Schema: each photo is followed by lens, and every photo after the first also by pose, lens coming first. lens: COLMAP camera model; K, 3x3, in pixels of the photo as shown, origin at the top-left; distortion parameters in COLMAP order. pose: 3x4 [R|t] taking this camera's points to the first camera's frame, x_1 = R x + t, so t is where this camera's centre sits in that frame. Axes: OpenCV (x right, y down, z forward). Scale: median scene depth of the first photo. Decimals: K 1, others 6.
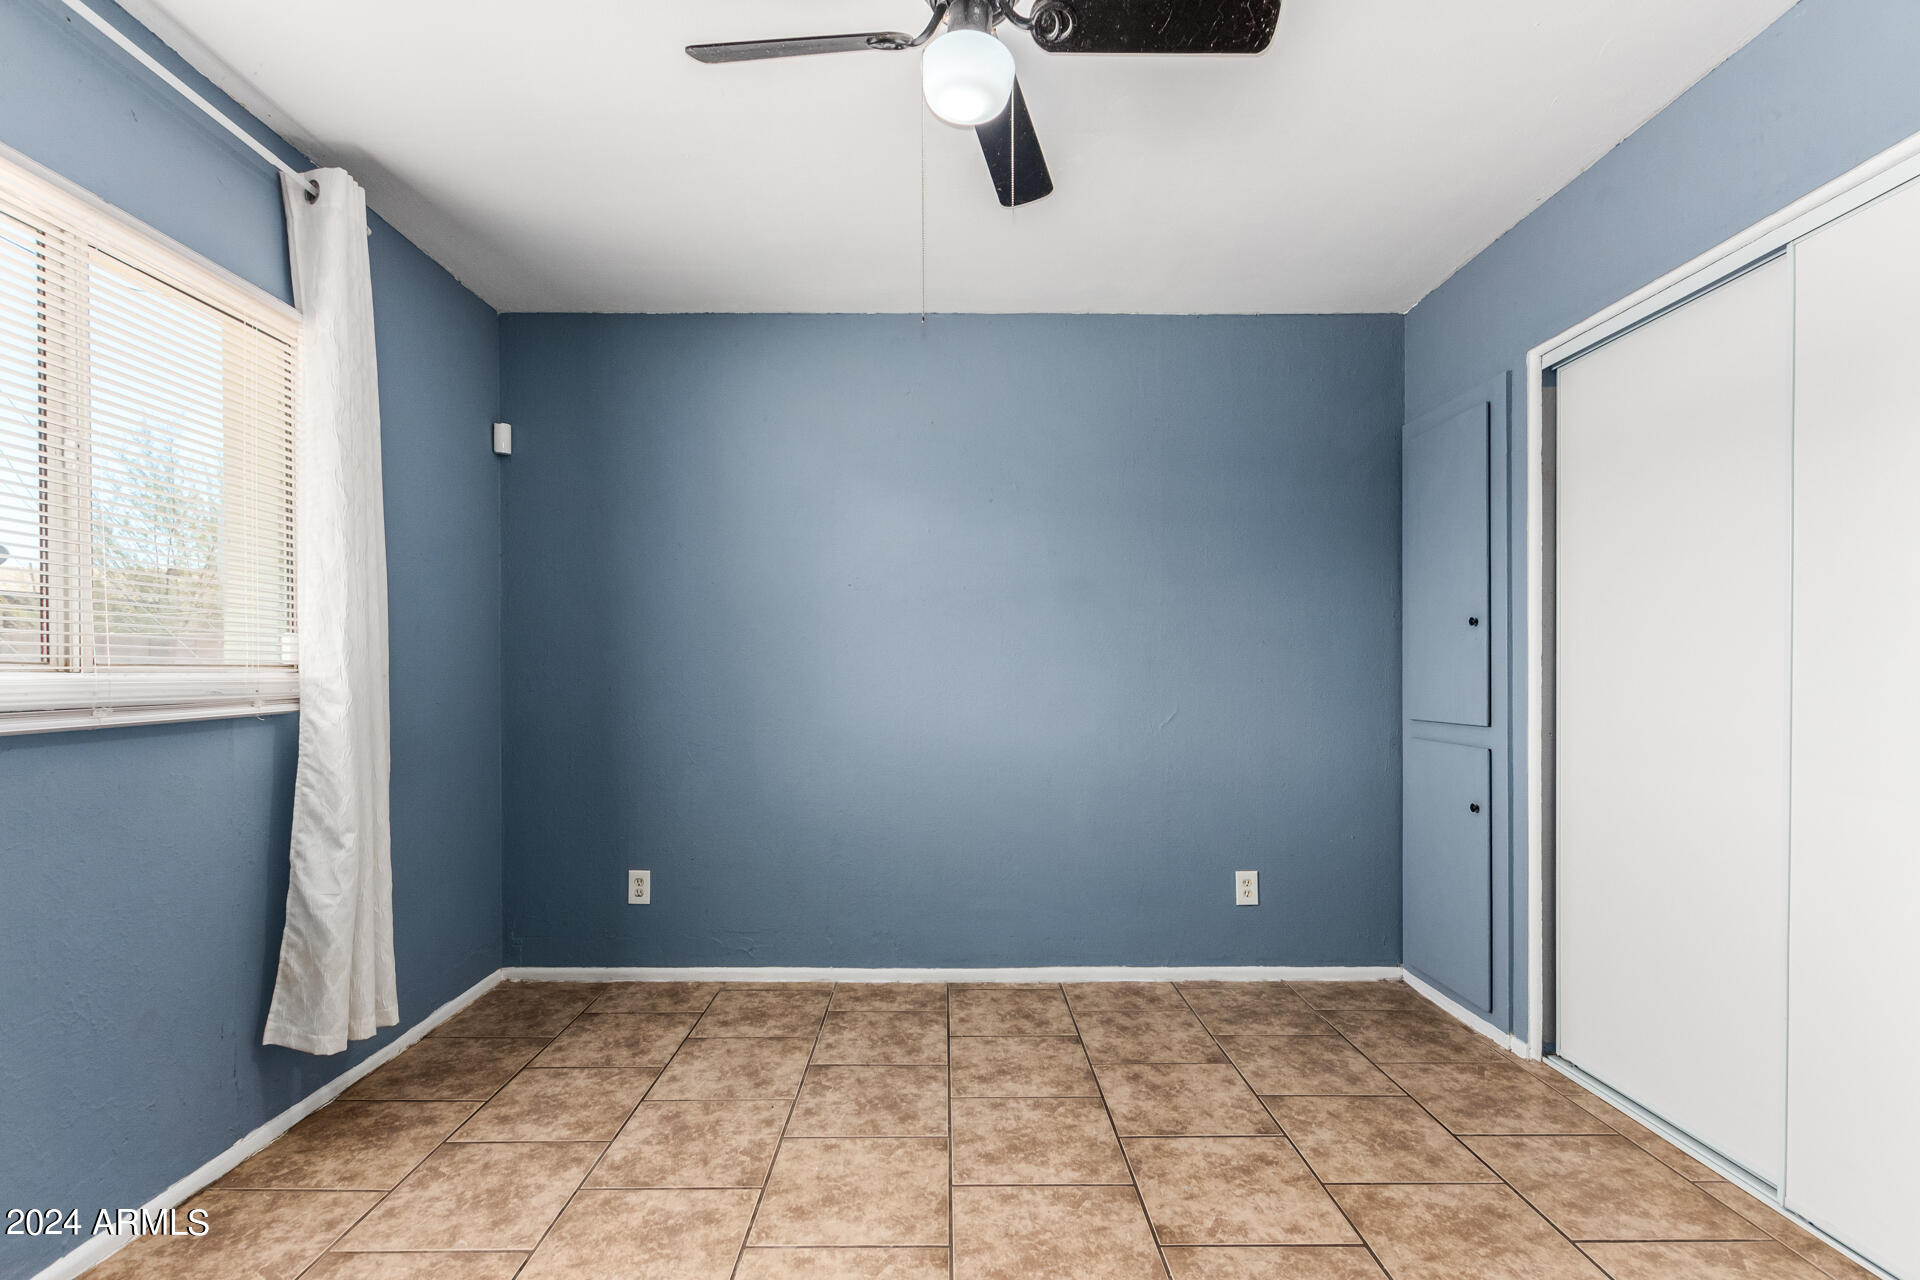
lens RADIAL K [[883.0, 0, 936.4], [0, 883.0, 671.7], [0, 0, 1]] dist [0.007488, -0.002673]
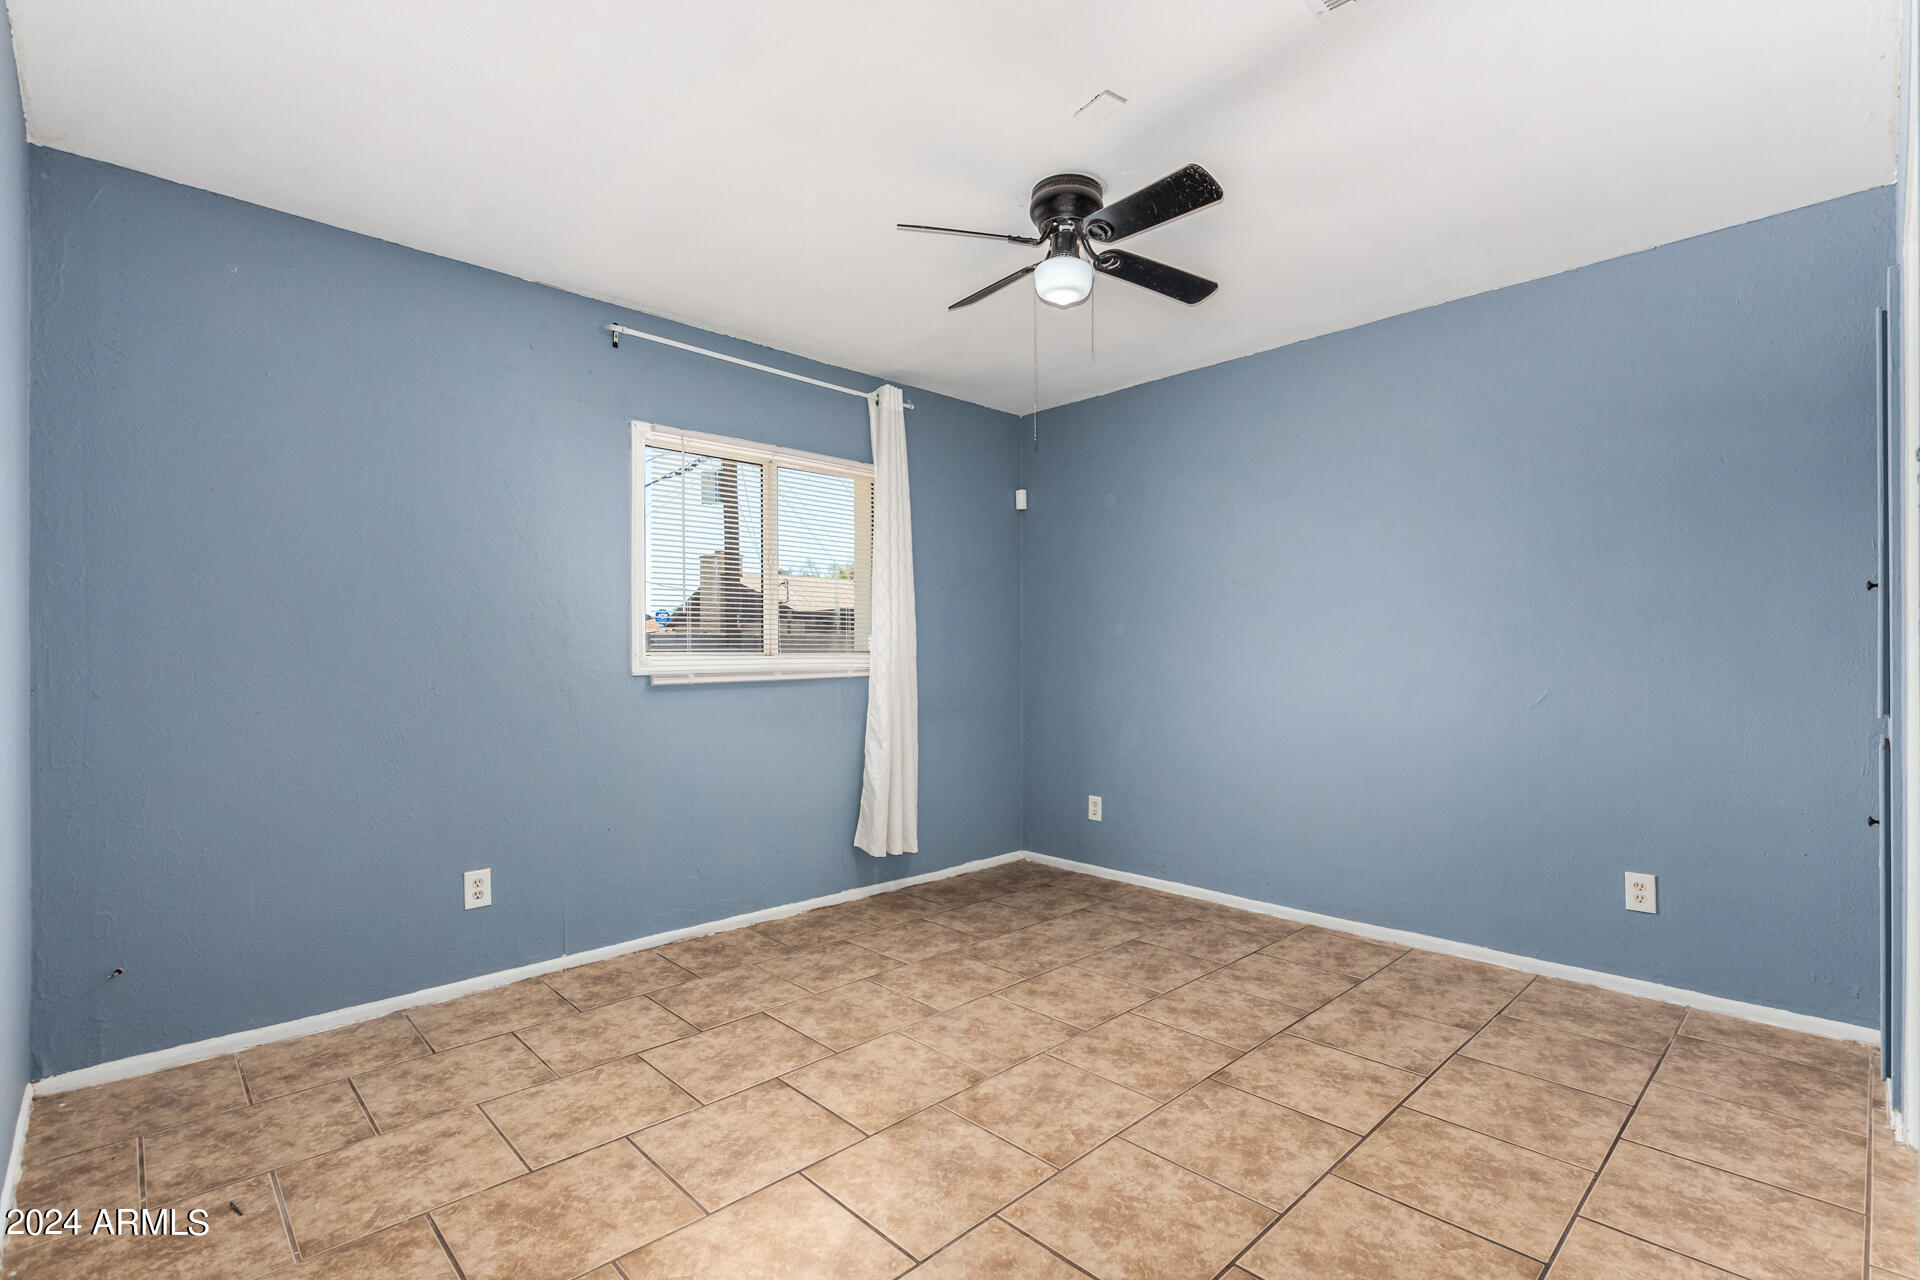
lens RADIAL K [[883.0, 0, 968.9], [0, 883.0, 649.9], [0, 0, 1]] dist [0.007488, -0.002673]
pose [[0.692764, -0.009075, -0.721107, 0.694055], [0.007653, 0.999957, -0.005232, -0.000597], [0.721124, -0.001894, 0.692804, -0.141124]]
